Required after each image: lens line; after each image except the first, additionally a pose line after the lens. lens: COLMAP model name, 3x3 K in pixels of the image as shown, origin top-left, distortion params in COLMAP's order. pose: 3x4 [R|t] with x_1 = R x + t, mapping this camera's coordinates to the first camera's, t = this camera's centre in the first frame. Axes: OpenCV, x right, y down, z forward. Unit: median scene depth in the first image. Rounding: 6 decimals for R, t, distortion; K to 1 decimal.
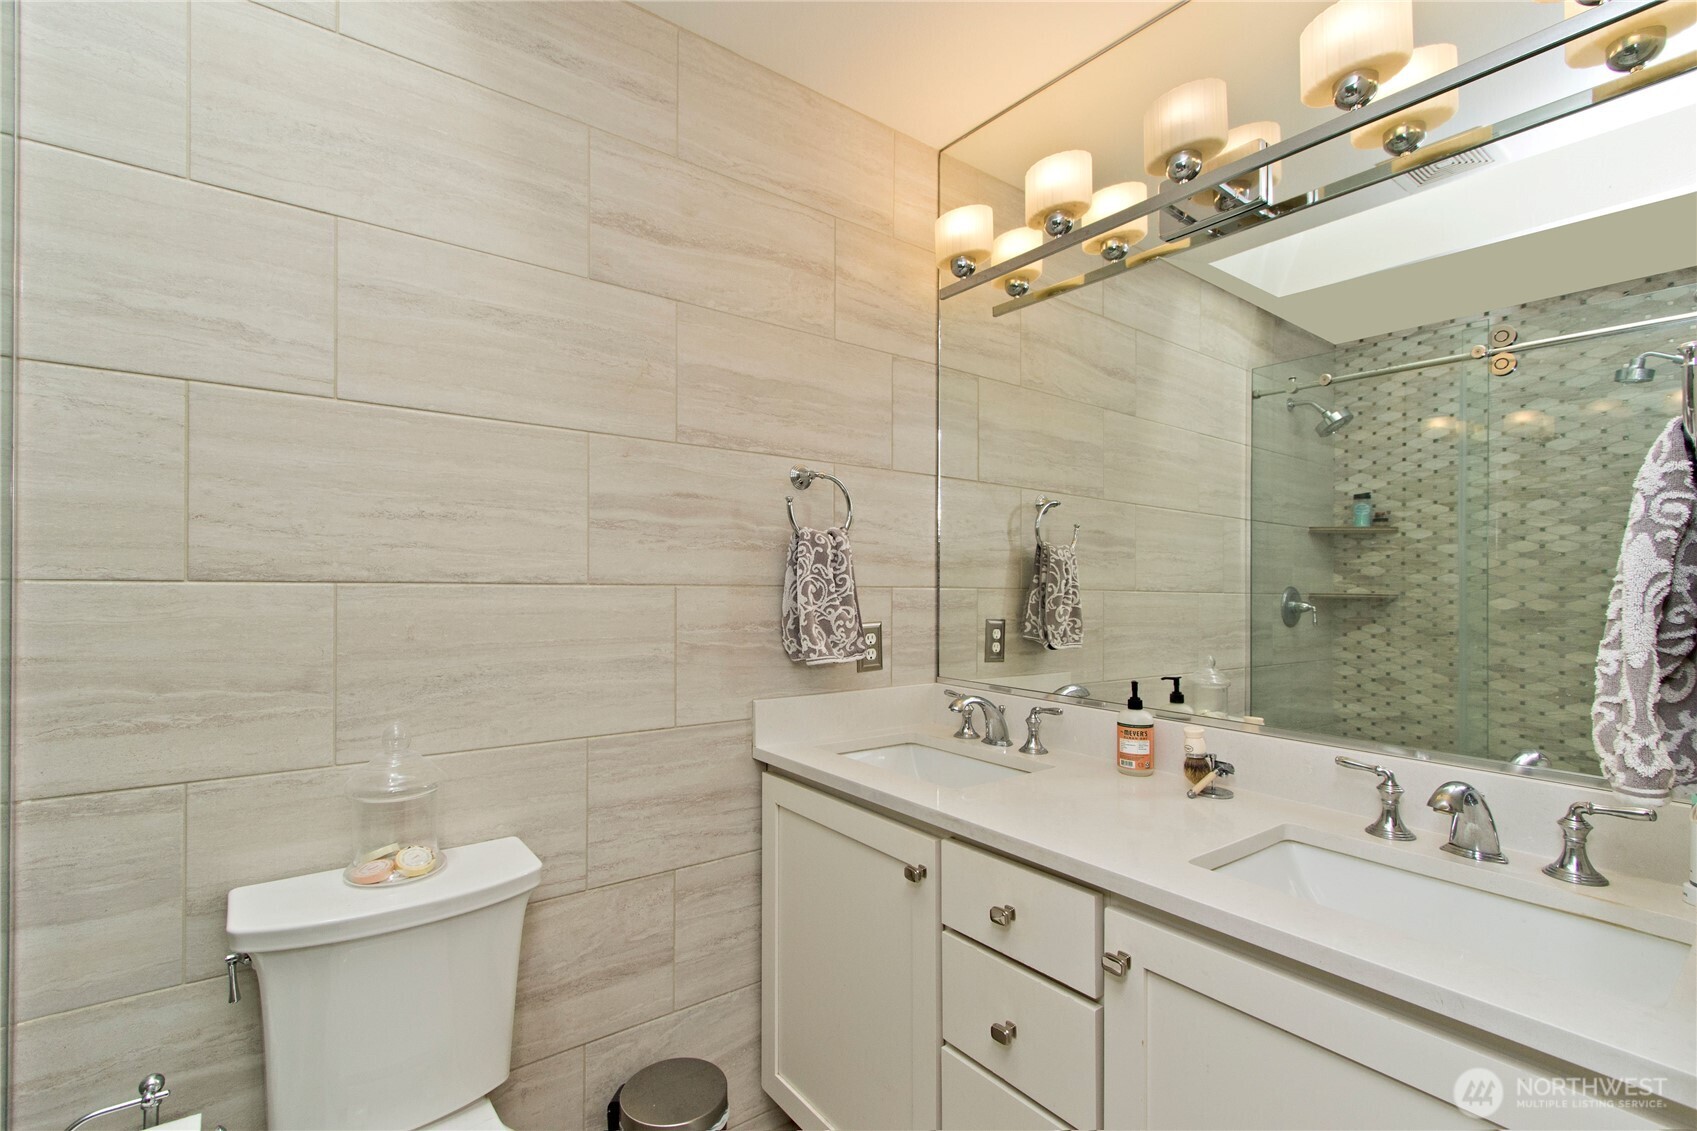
lens RADIAL K [[766.3, 0, 848.5], [0, 766.3, 565.5], [0, 0, 1]] dist [0.009765, -0.000380]
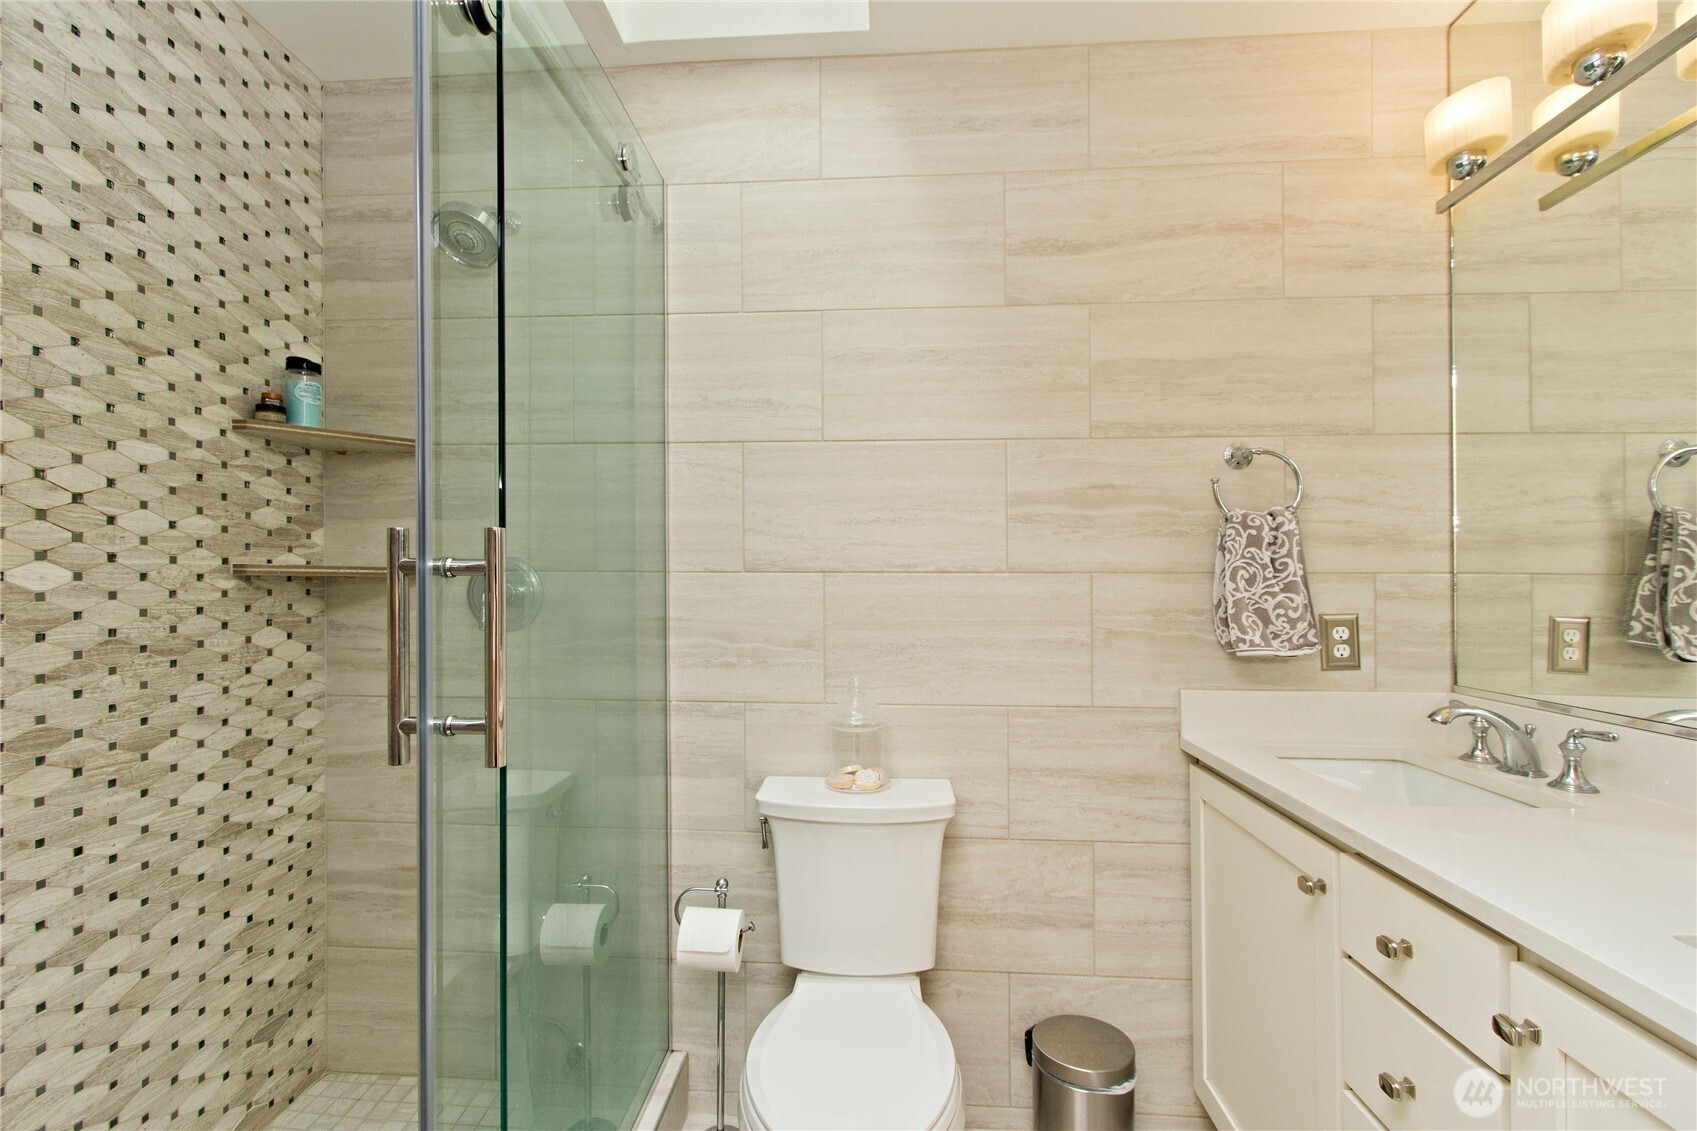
lens RADIAL K [[766.3, 0, 848.5], [0, 766.3, 565.5], [0, 0, 1]] dist [0.009765, -0.000380]
pose [[0.759150, -0.026863, -0.650361, 0.201789], [0.022213, 0.999635, -0.015361, 0.023841], [0.650536, -0.002785, 0.759470, -0.019279]]
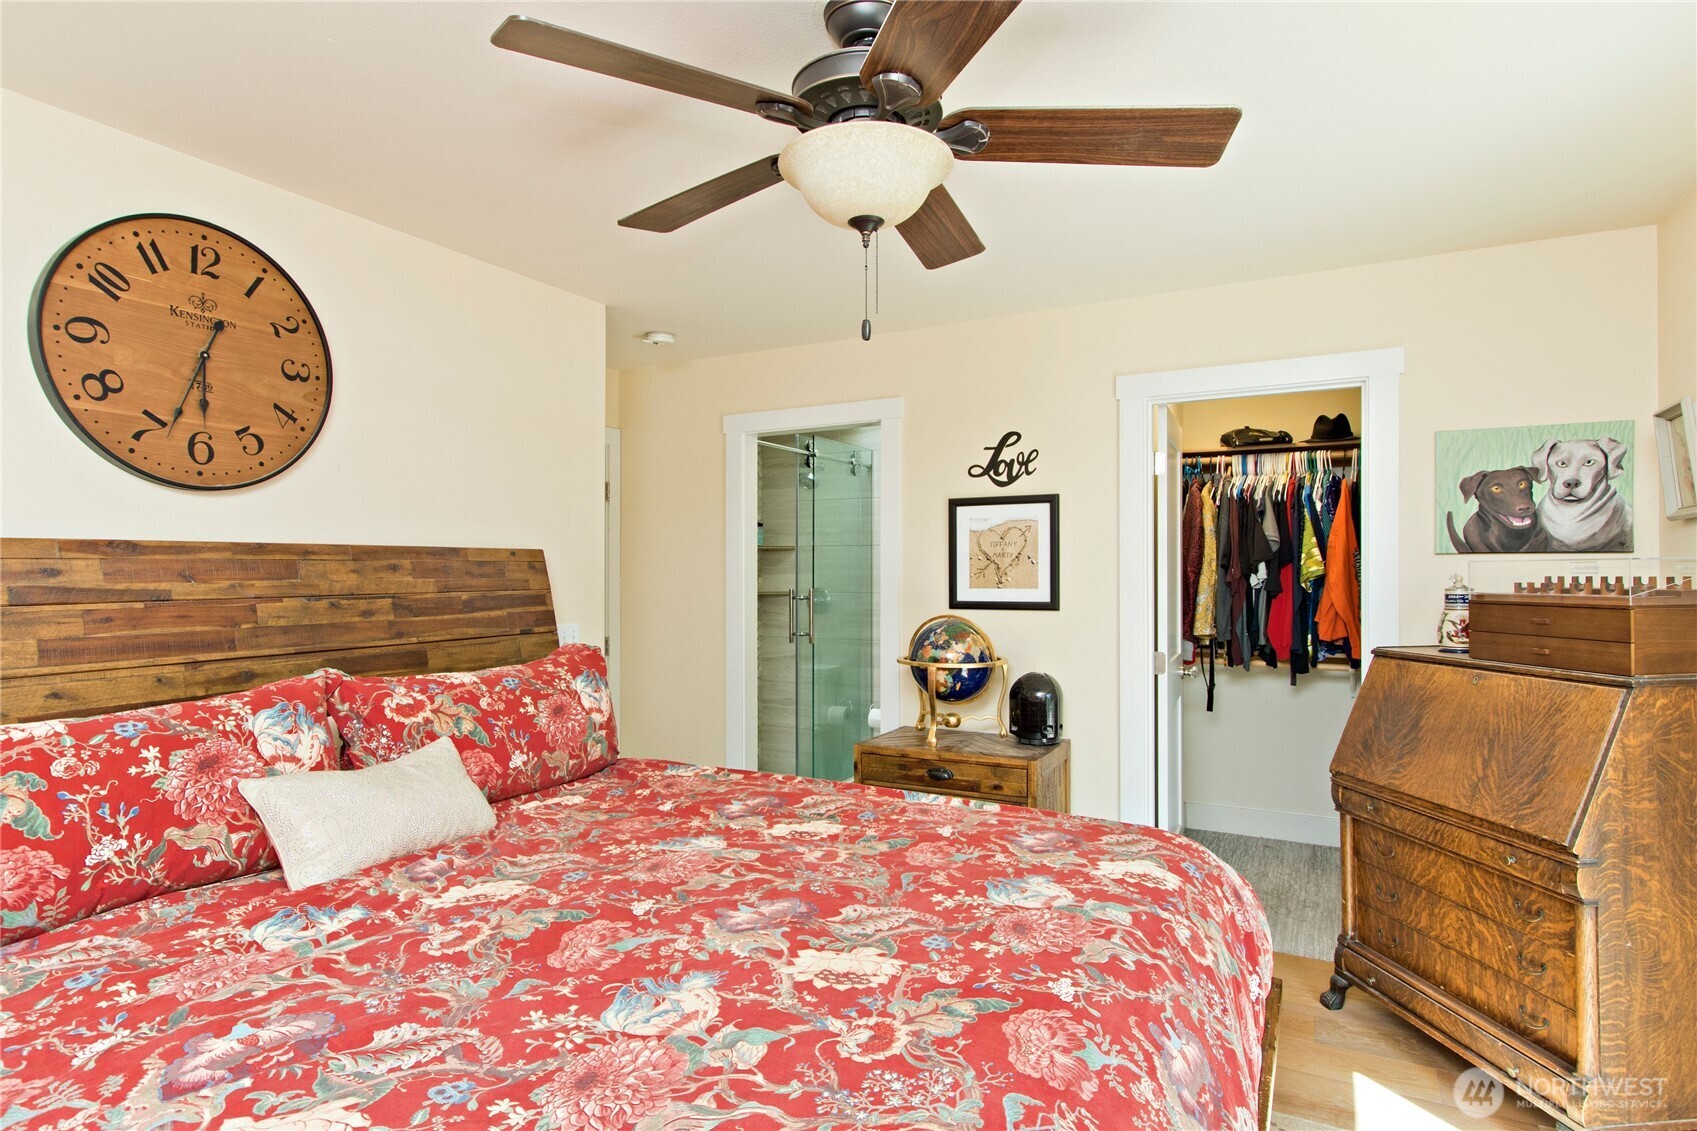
lens RADIAL K [[908.4, 0, 848.5], [0, 908.4, 565.5], [0, 0, 1]] dist [0.000031, -0.000005]
pose [[0.424068, -0.021932, -0.905365, 2.335072], [0.015626, 0.999735, -0.016899, -0.038662], [0.905495, -0.006981, 0.424299, -0.892309]]
